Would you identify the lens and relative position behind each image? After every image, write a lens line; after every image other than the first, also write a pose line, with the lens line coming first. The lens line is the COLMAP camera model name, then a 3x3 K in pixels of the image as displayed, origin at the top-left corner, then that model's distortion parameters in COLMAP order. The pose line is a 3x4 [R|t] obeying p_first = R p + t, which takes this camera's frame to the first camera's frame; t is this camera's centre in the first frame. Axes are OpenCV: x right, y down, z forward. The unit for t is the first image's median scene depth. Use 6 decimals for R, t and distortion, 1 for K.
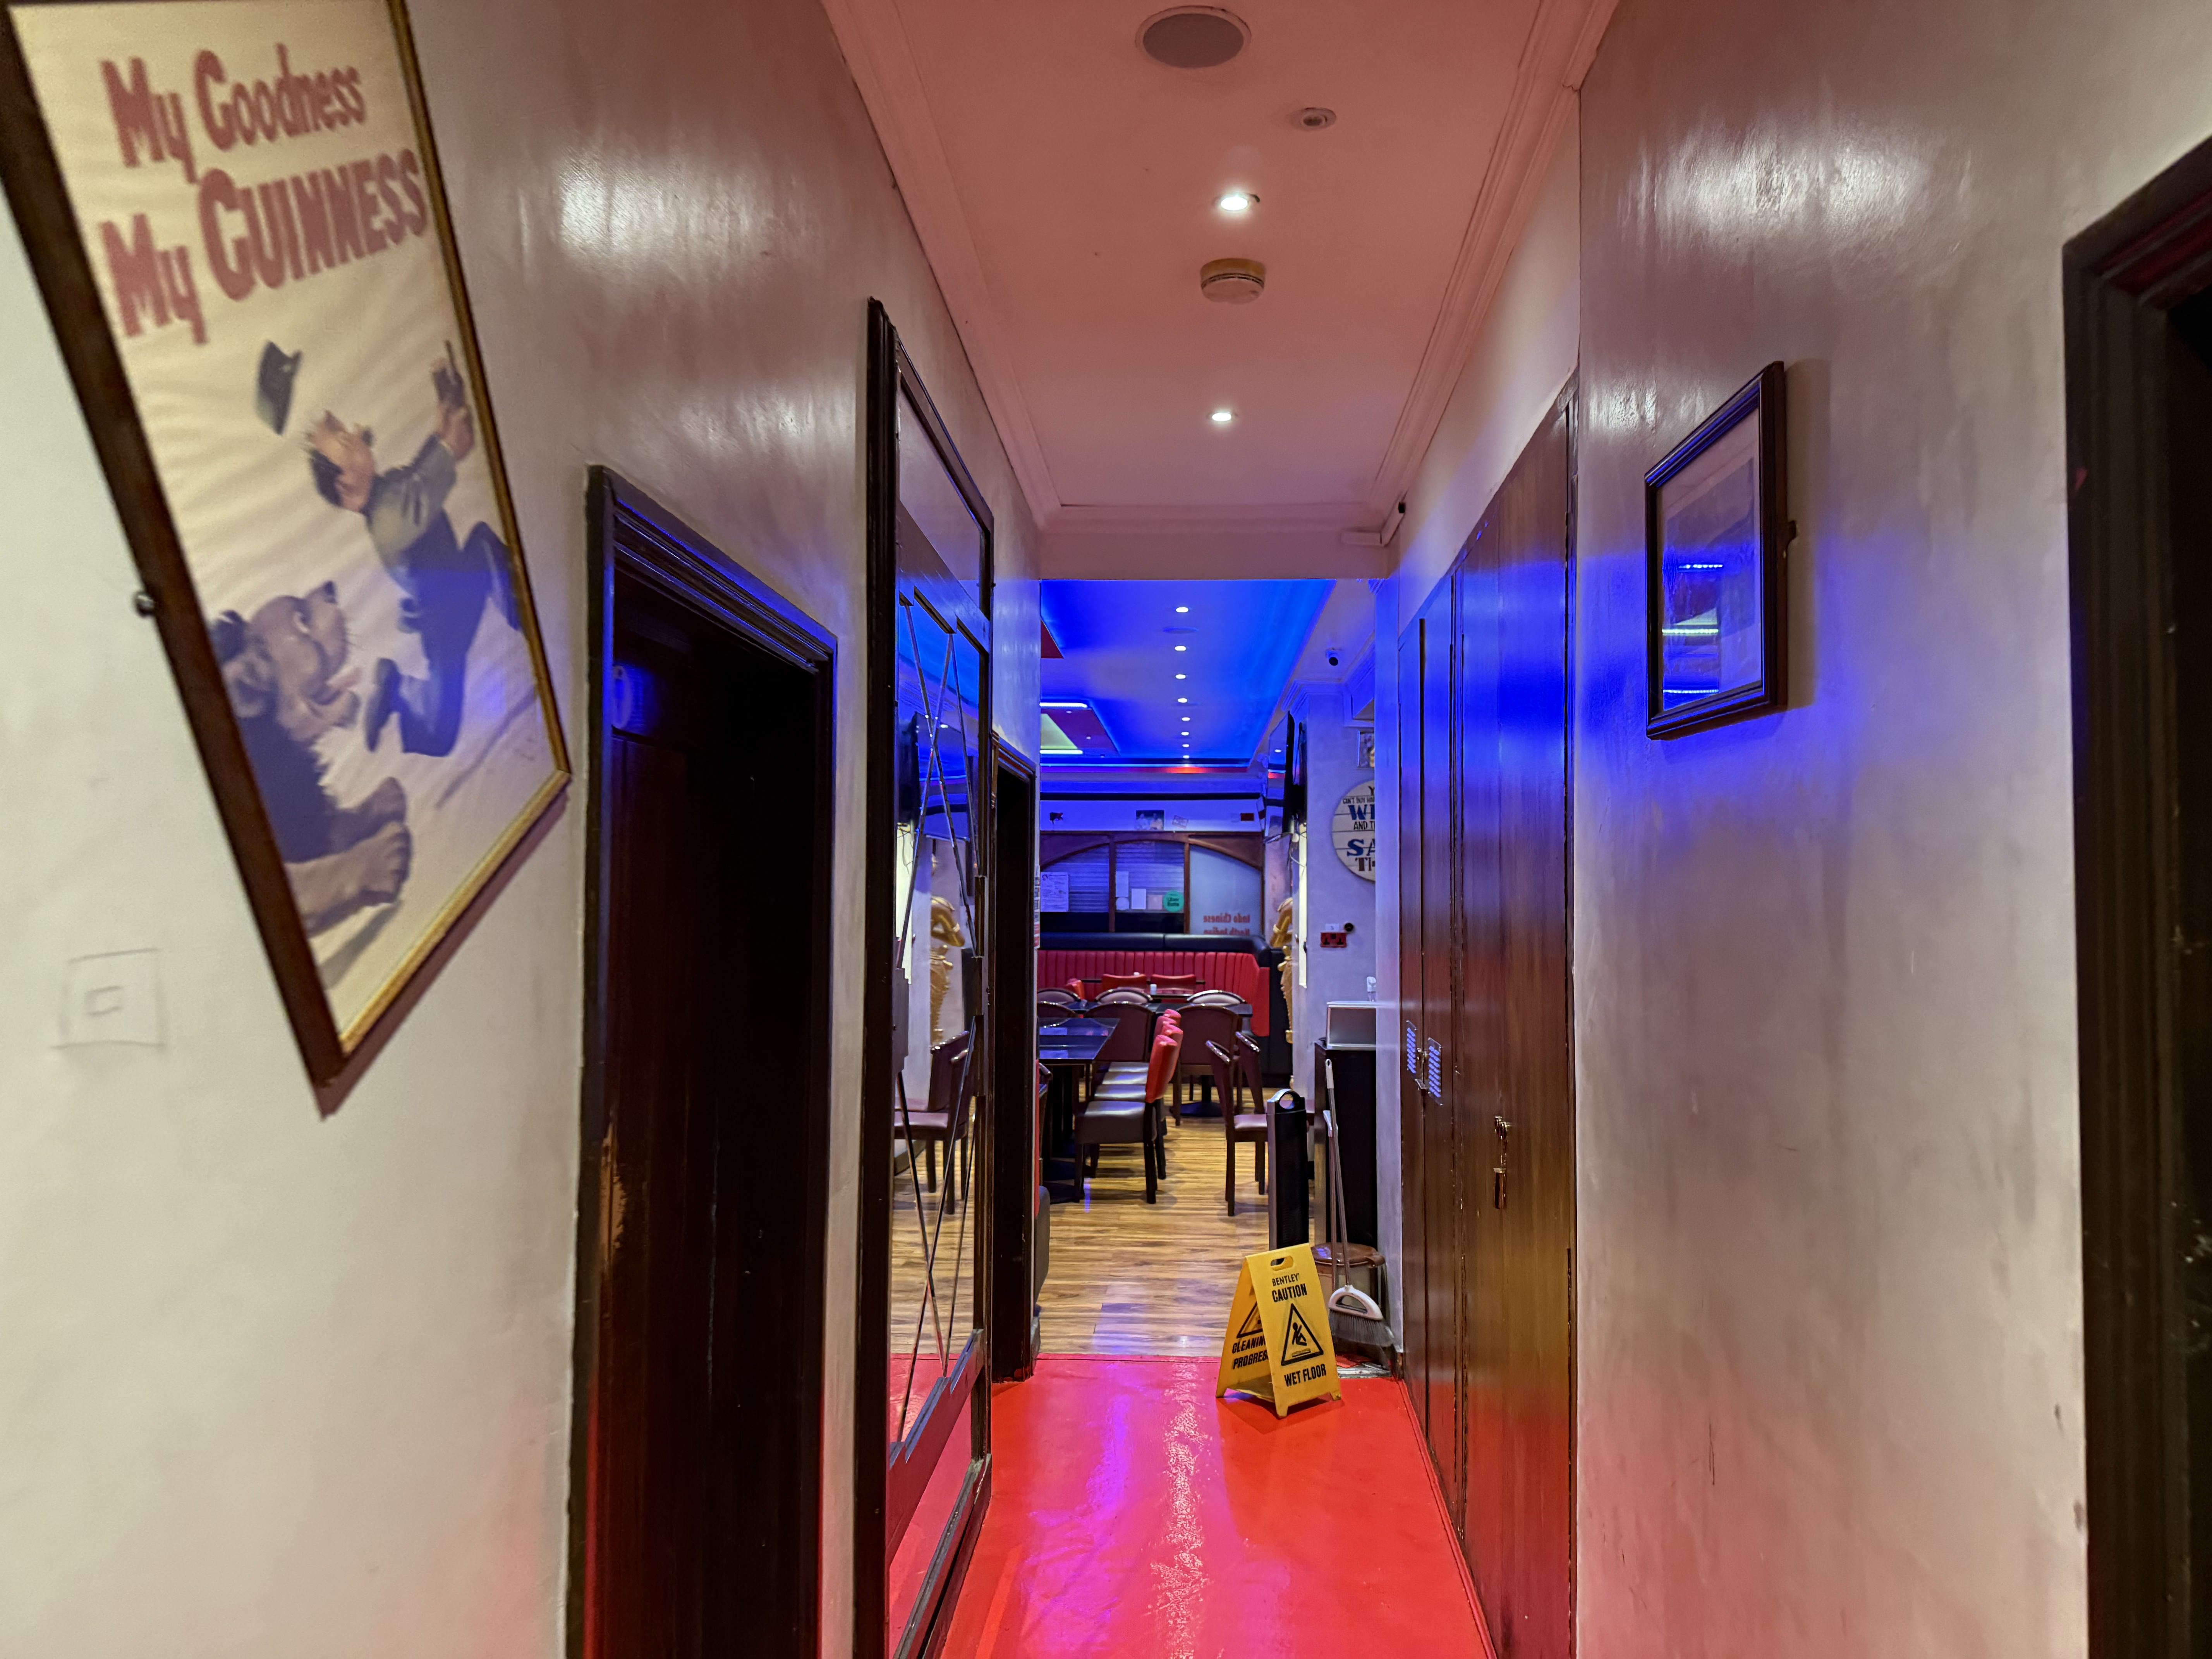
lens RADIAL K [[1545.0, 0, 1100.4], [0, 1545.0, 824.9], [0, 0, 1]] dist [0.061816, -0.076414]
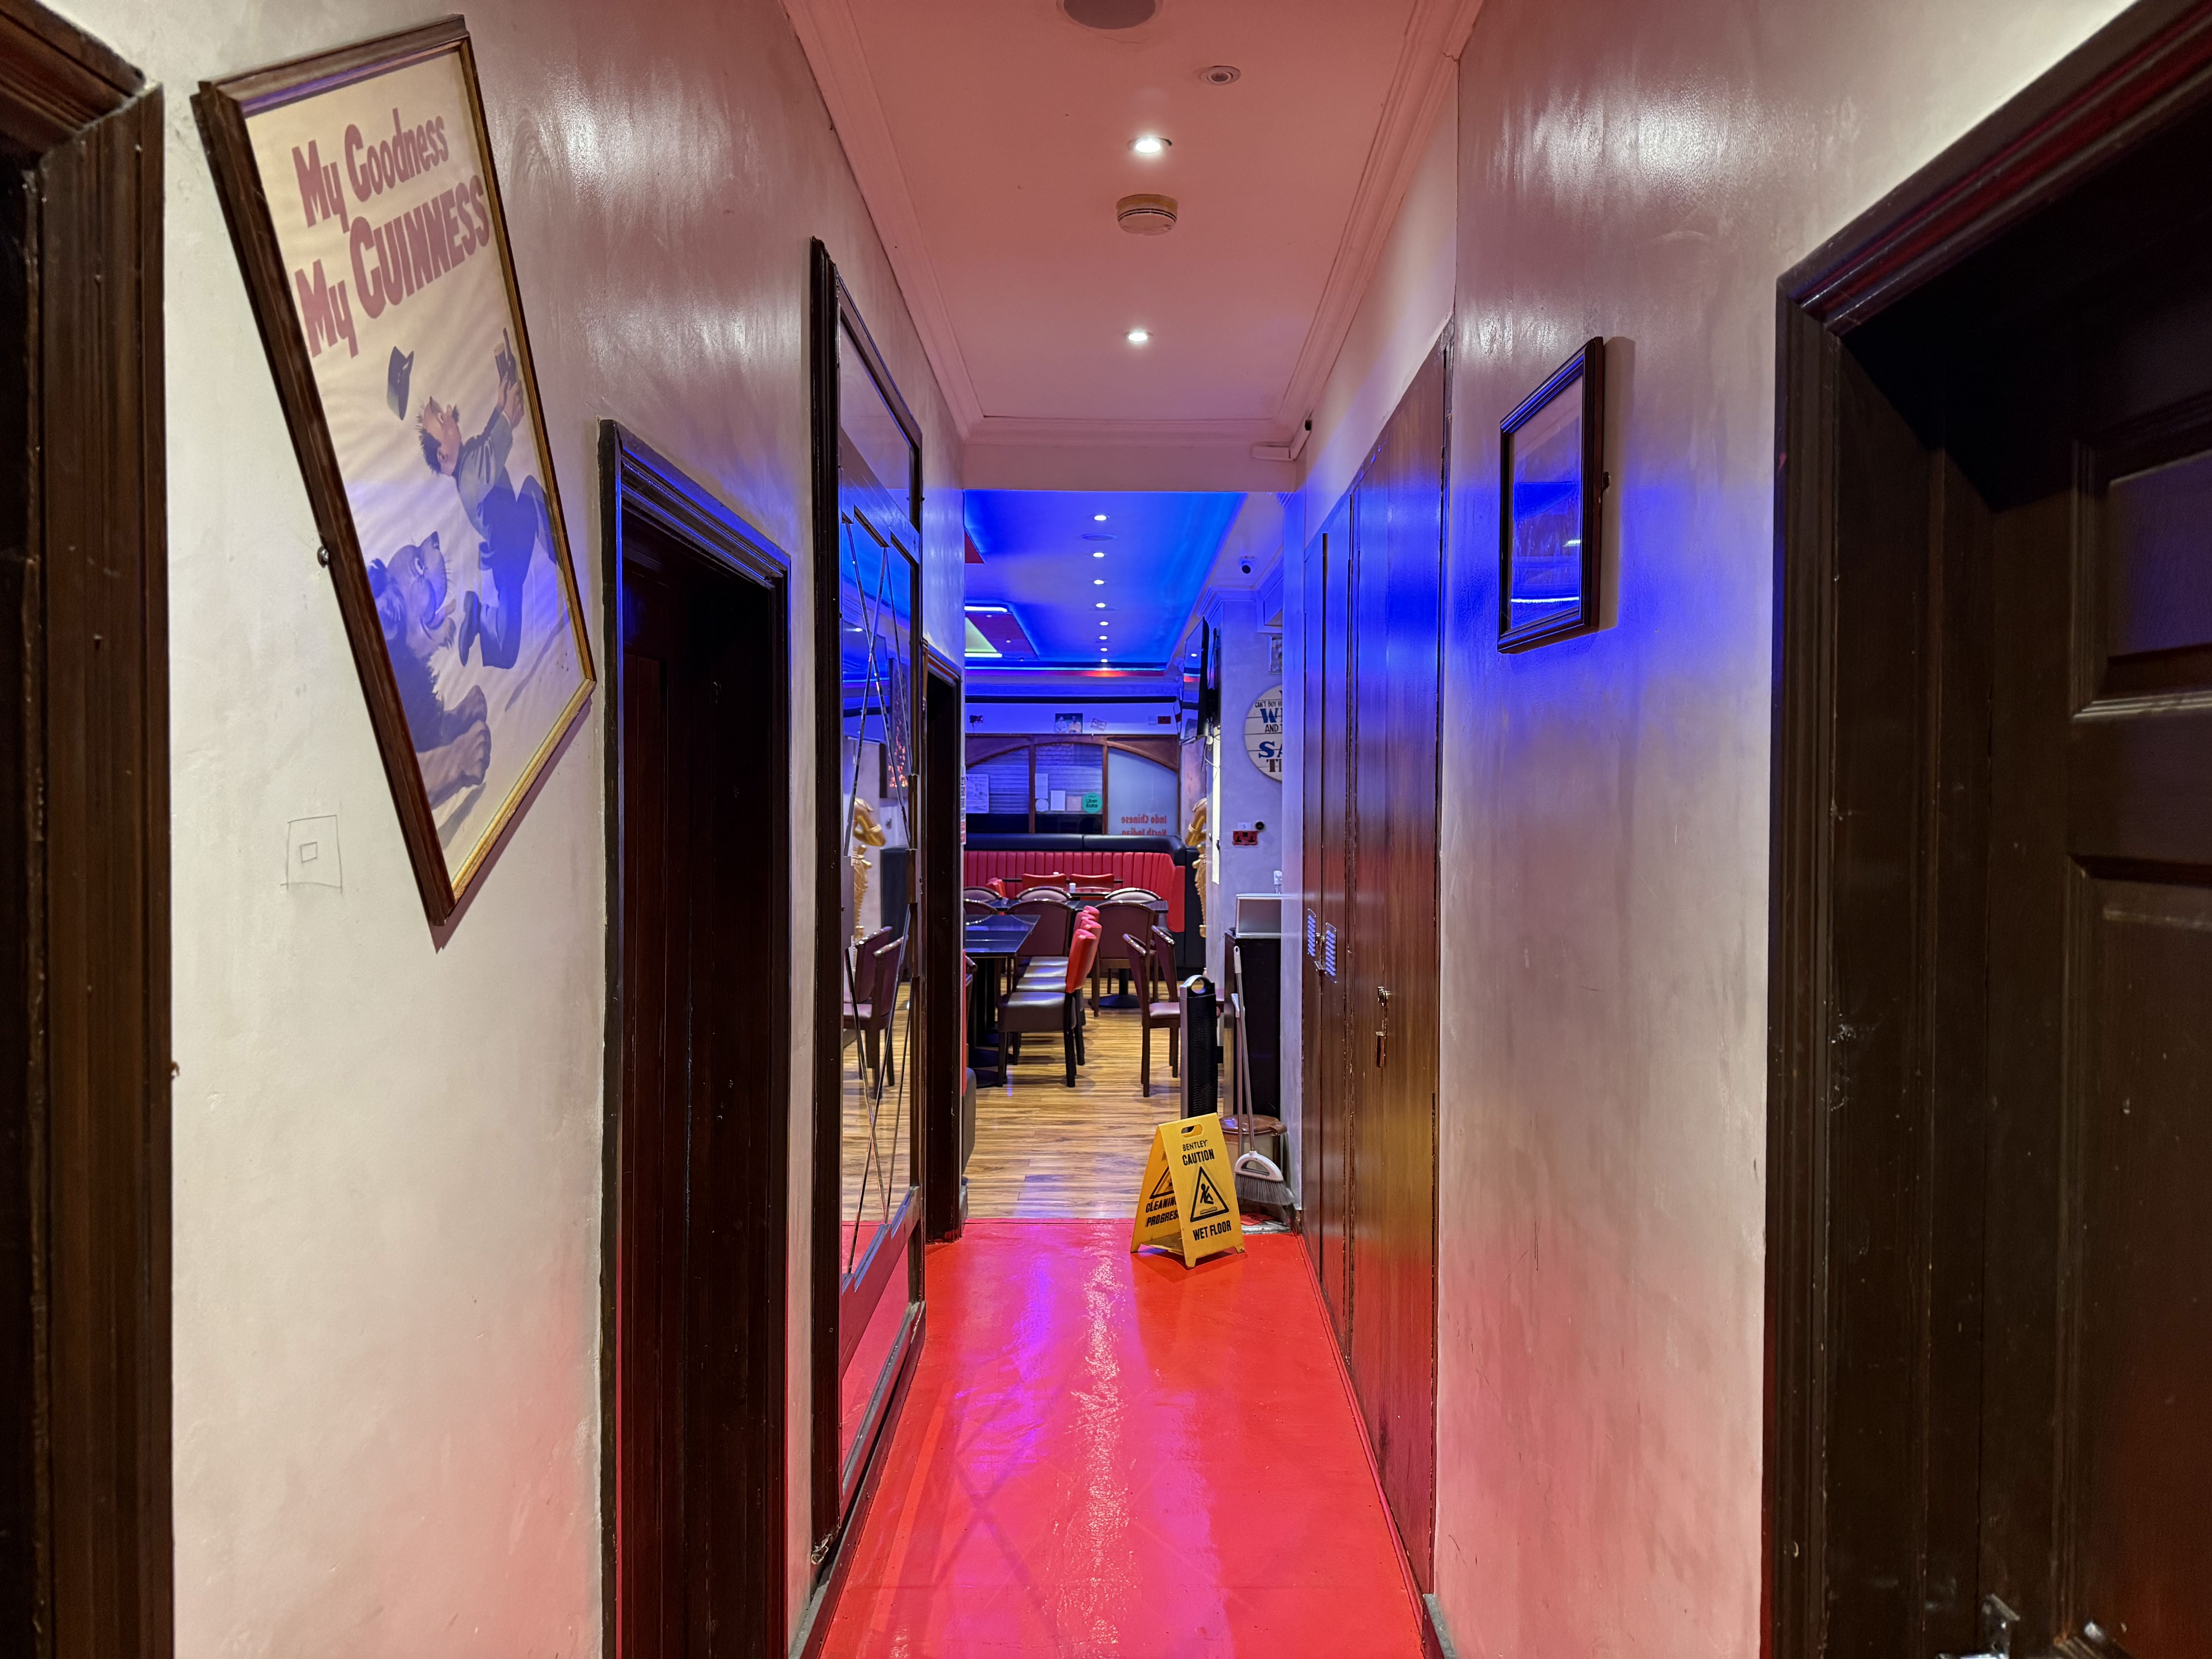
lens RADIAL K [[1545.0, 0, 1112.1], [0, 1545.0, 833.9], [0, 0, 1]] dist [0.061816, -0.076414]
pose [[0.998172, -0.003214, 0.060347, -0.006450], [-0.000924, 0.997656, 0.068417, 0.001024], [-0.060425, -0.068347, 0.995830, -0.116441]]
